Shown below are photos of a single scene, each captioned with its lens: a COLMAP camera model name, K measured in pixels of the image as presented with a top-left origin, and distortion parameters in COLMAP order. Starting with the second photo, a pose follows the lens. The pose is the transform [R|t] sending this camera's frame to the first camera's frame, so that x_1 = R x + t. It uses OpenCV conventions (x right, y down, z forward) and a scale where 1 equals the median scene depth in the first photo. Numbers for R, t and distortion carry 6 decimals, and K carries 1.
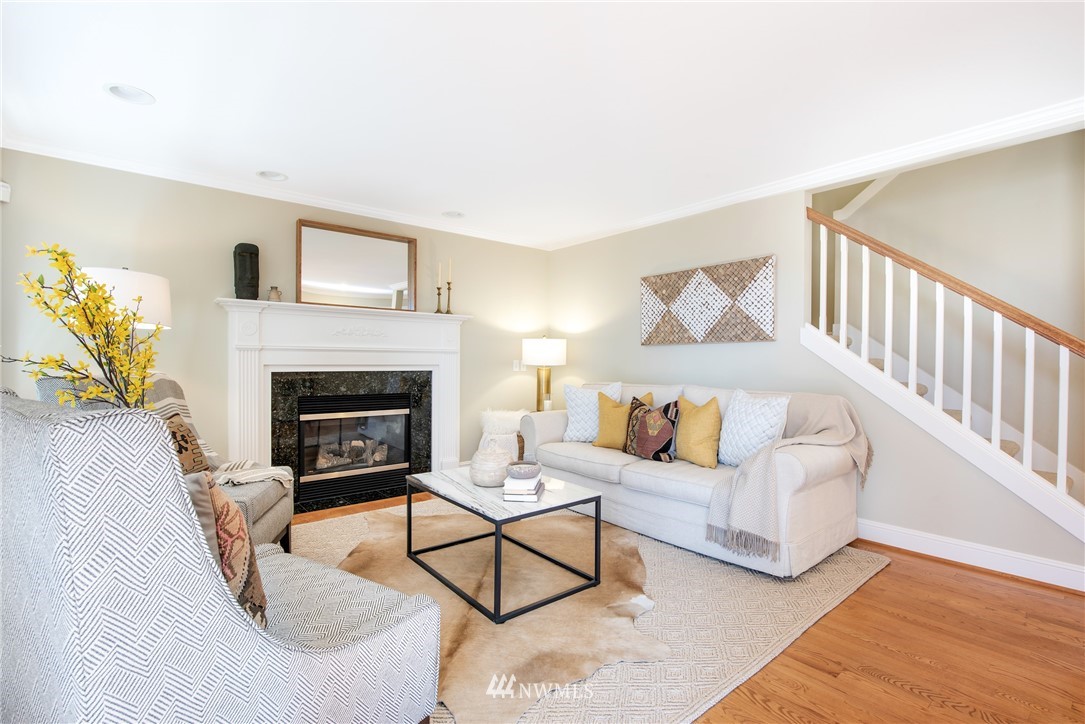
lens RADIAL K [[497.2, 0, 542.5], [0, 497.2, 363.9], [0, 0, 1]] dist [0.001424, -0.000189]
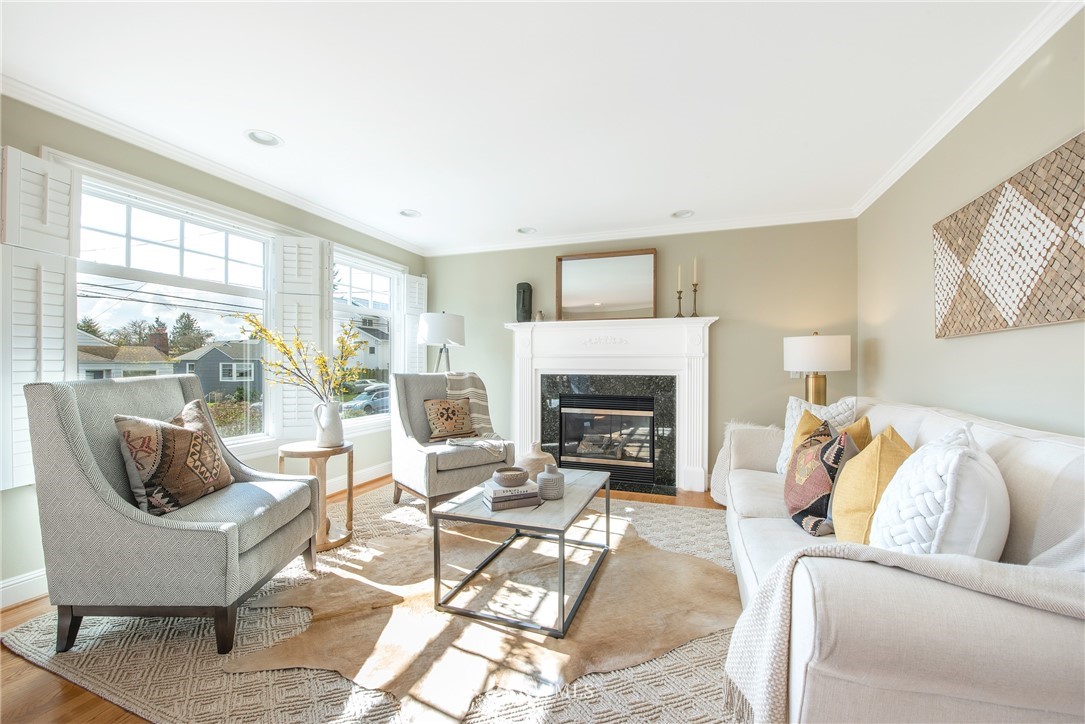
lens RADIAL K [[427.9, 0, 545.1], [0, 427.9, 365.0], [0, 0, 1]] dist [-0.008868, -0.002138]
pose [[0.534983, -0.004788, -0.844849, 0.424158], [-0.002874, 0.999968, -0.007487, -0.000326], [0.844858, 0.006434, 0.534952, 0.374186]]
